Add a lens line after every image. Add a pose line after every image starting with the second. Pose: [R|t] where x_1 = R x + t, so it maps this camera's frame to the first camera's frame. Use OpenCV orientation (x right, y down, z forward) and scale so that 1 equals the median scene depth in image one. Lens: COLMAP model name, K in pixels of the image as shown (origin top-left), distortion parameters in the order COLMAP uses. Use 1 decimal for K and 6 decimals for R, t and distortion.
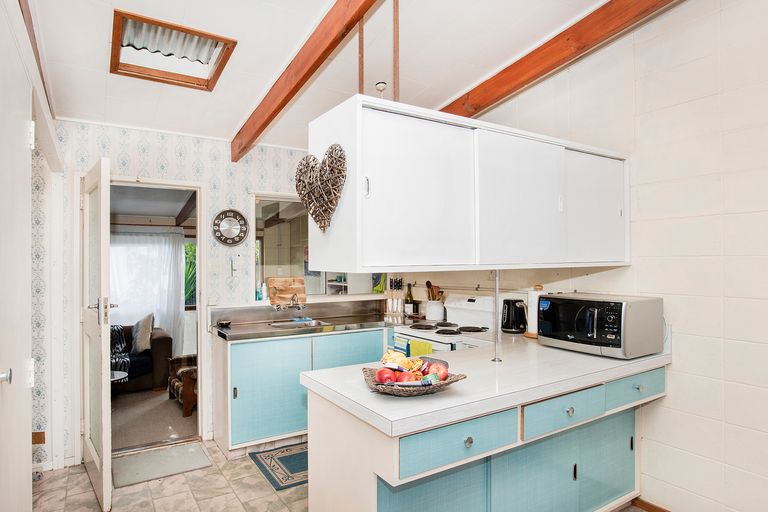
lens RADIAL K [[432.2, 0, 347.2], [0, 432.2, 261.4], [0, 0, 1]] dist [0.000507, -0.000028]
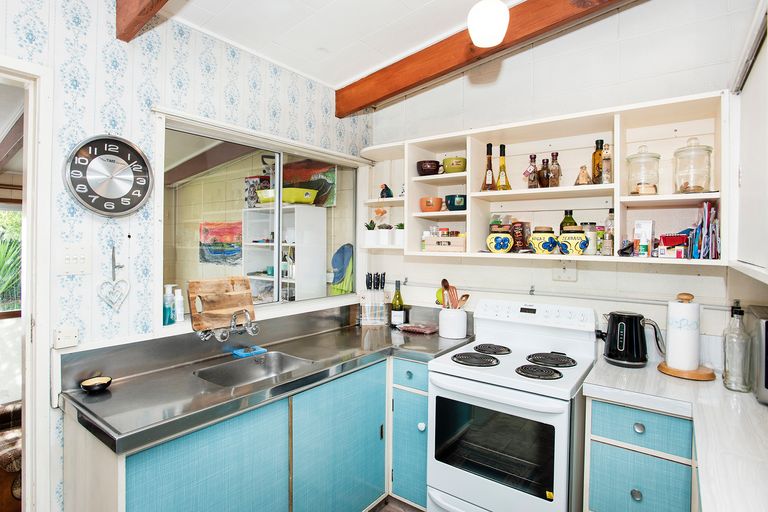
lens RADIAL K [[412.7, 0, 361.0], [0, 412.7, 243.9], [0, 0, 1]] dist [-0.073019, 0.050886]
pose [[0.934063, 0.011967, 0.356908, -0.162310], [-0.014908, 0.999874, 0.005491, -0.010829], [-0.356797, -0.010449, 0.934123, 0.462905]]
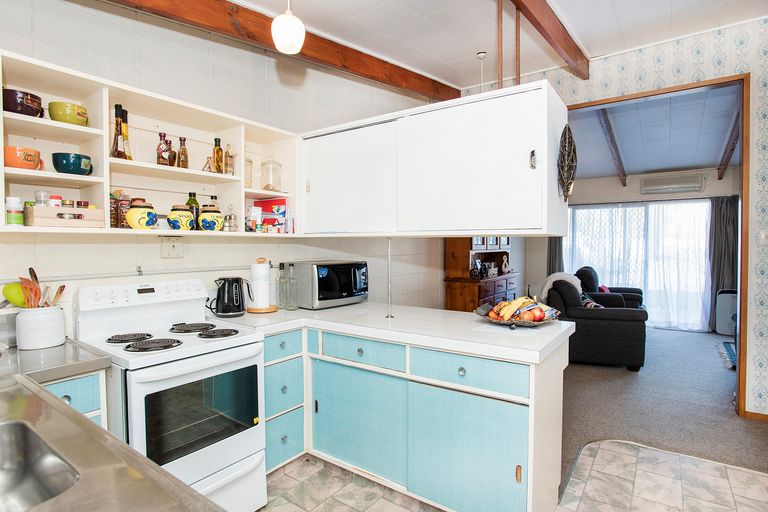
lens RADIAL K [[411.5, 0, 384.0], [0, 411.5, 256.0], [0, 0, 1]] dist [-0.001550, -0.000263]
pose [[-0.400640, -0.019219, 0.916034, -0.381261], [0.002263, 0.999756, 0.021966, 0.023491], [-0.916233, 0.010873, -0.400499, 0.839948]]
